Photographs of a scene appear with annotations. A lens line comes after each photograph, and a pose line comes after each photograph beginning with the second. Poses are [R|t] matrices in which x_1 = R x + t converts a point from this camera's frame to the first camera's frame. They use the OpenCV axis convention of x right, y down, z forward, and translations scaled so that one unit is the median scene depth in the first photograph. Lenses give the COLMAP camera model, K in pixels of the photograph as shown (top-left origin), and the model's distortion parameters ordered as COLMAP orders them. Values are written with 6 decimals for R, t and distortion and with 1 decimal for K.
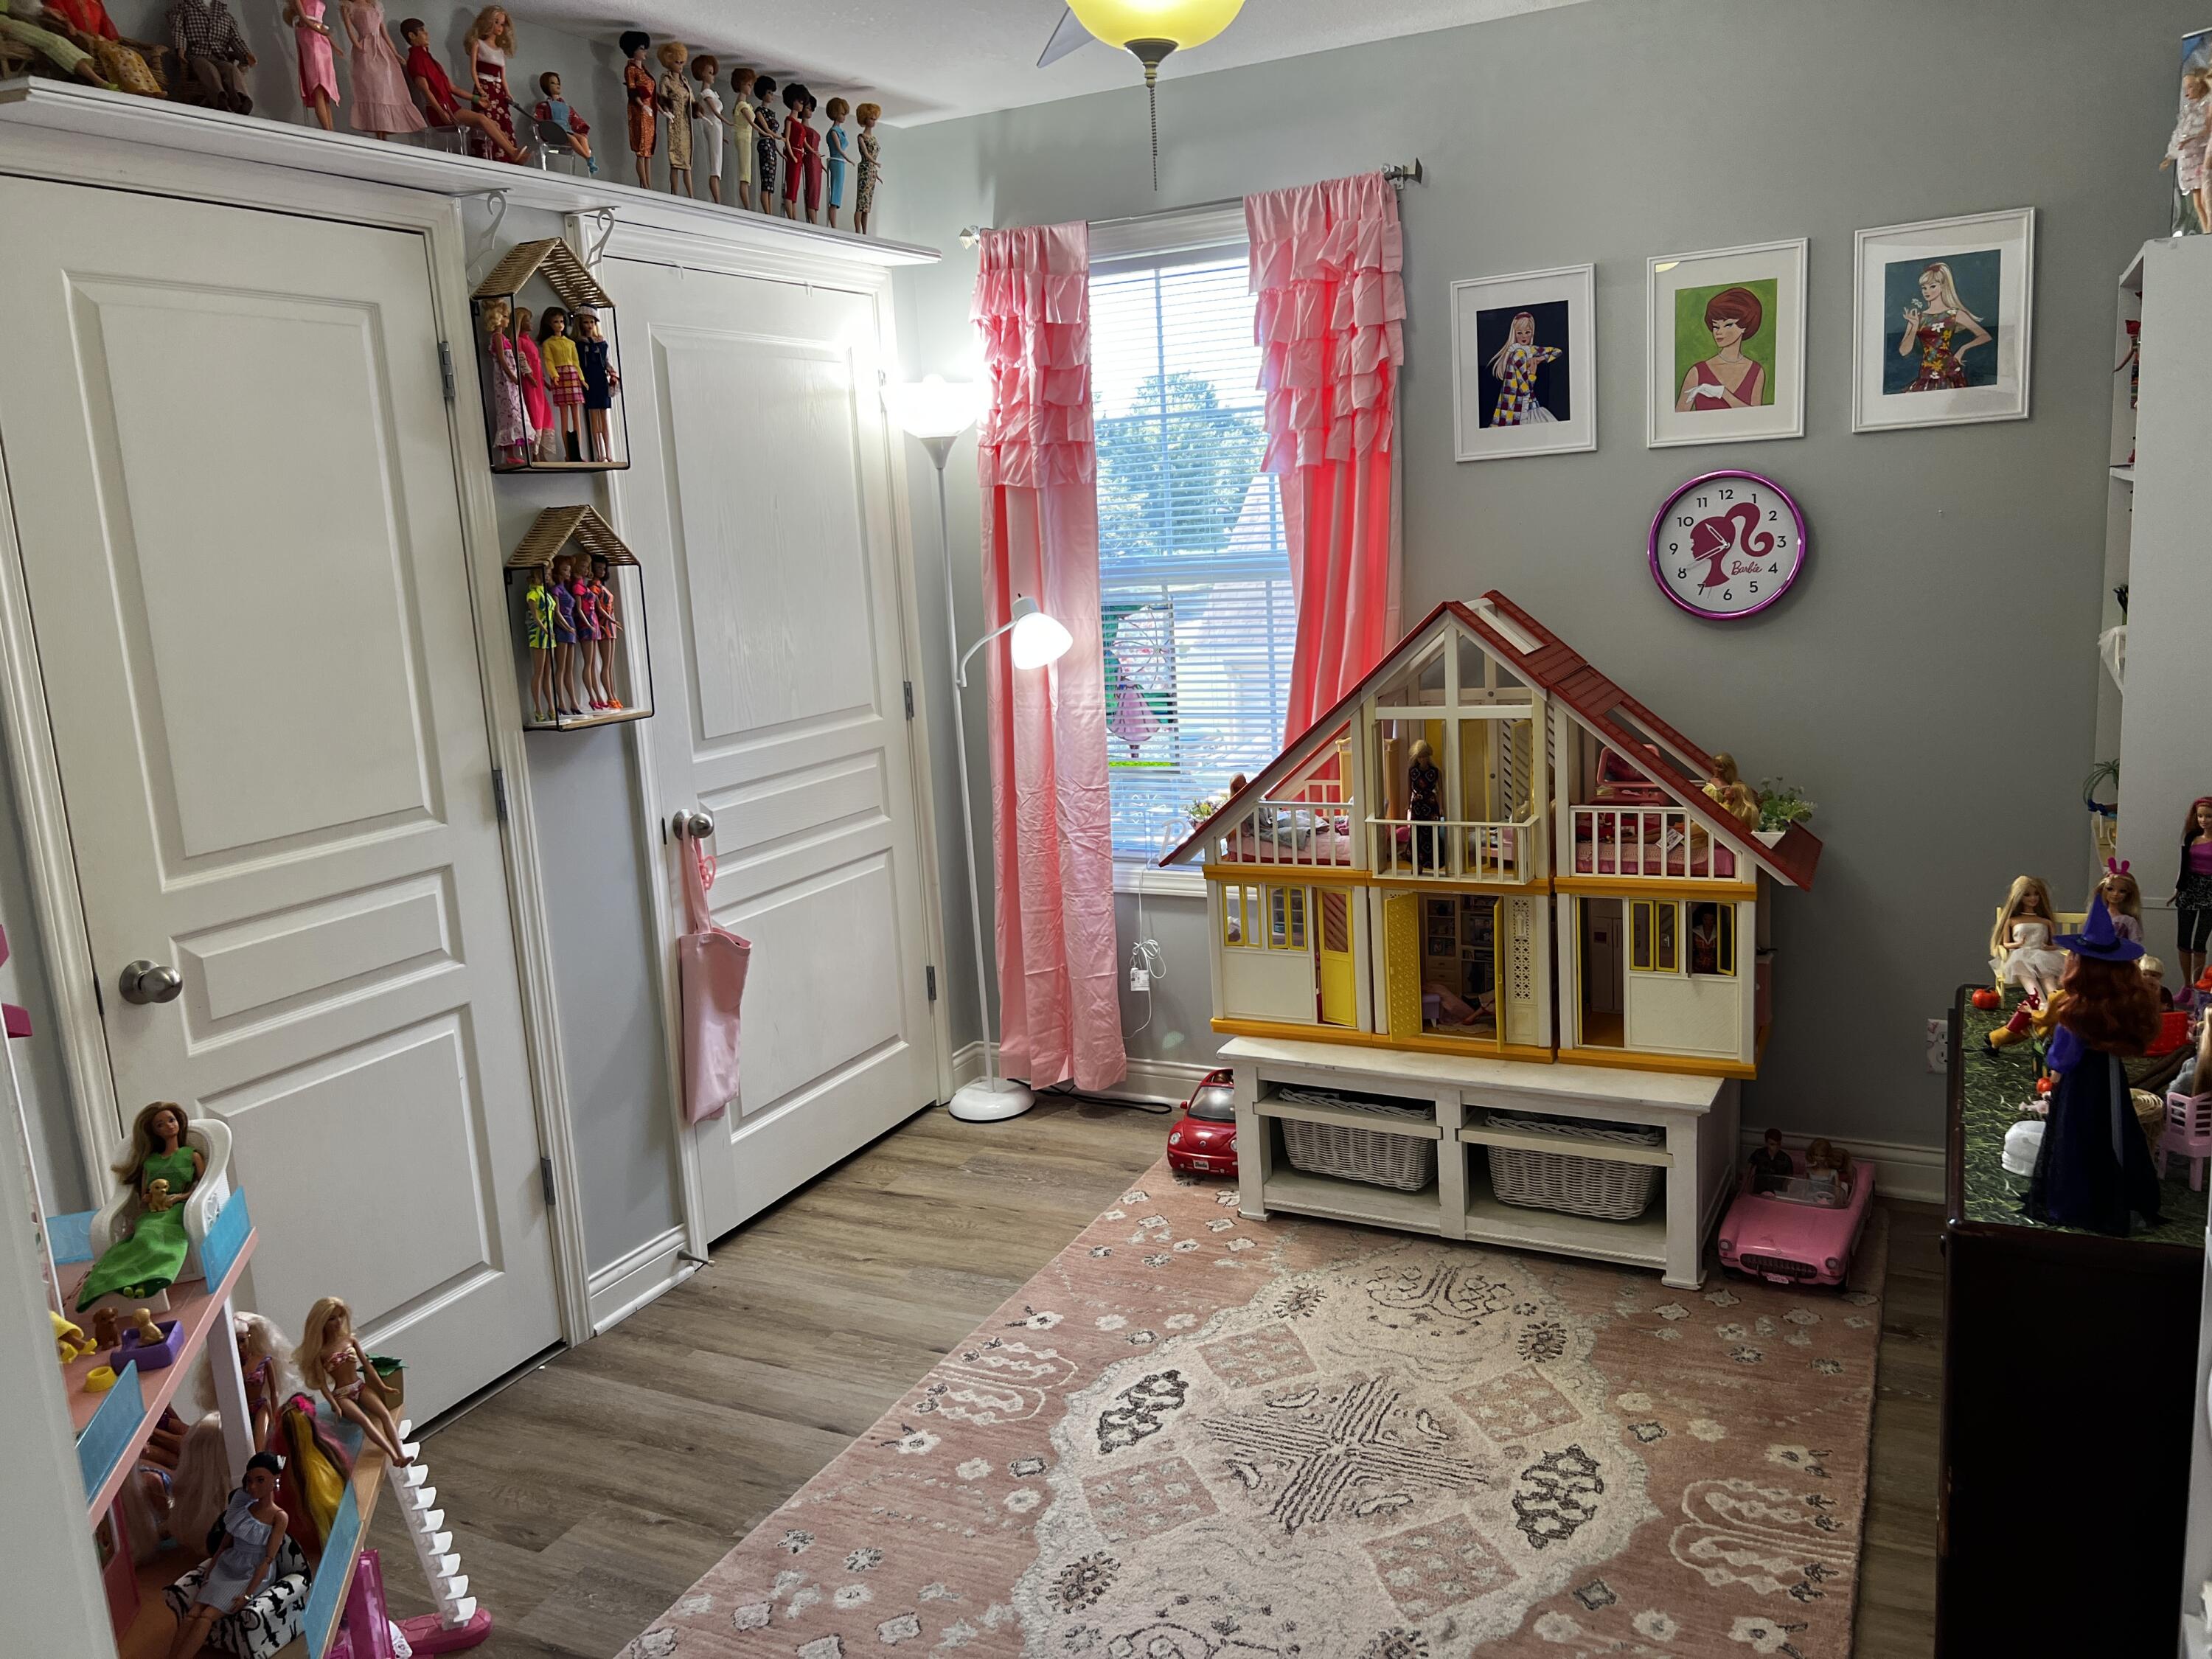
lens RADIAL K [[1657.8, 0, 1106.3], [0, 1657.8, 831.3], [0, 0, 1]] dist [0.053259, -0.060662]
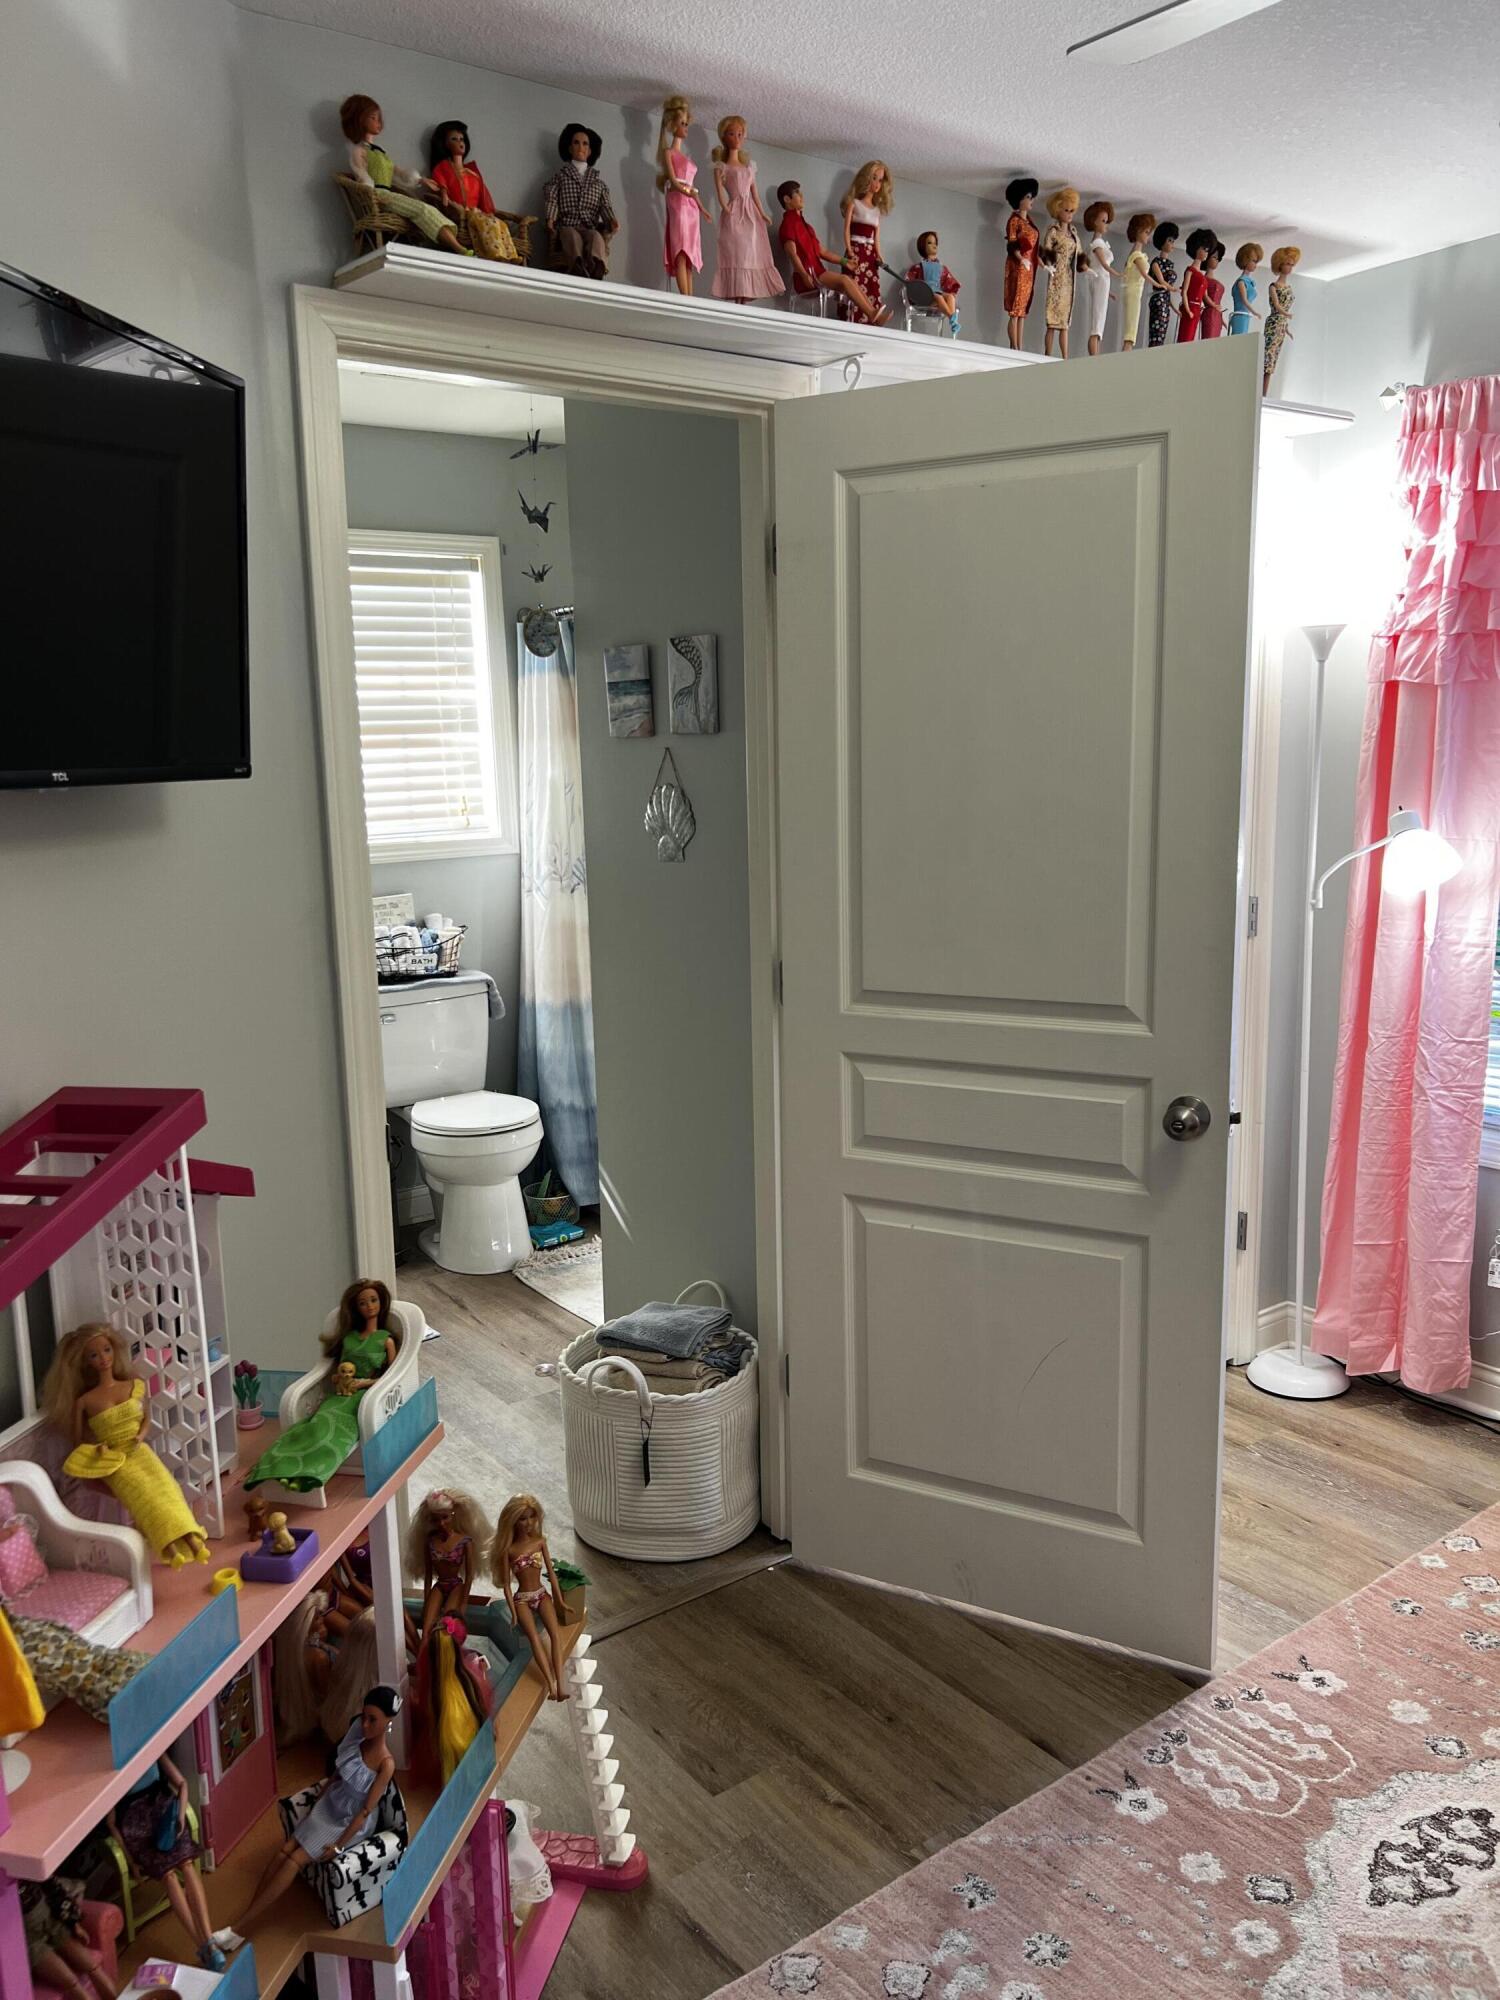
lens RADIAL K [[1498.9, 0, 747.7], [0, 1498.9, 1001.2], [0, 0, 1]] dist [0.053259, -0.060662]
pose [[0.892002, 0.112966, -0.437687, -0.000142], [-0.114571, 0.993153, 0.022836, -0.028101], [0.437270, 0.029777, 0.898837, 0.189427]]
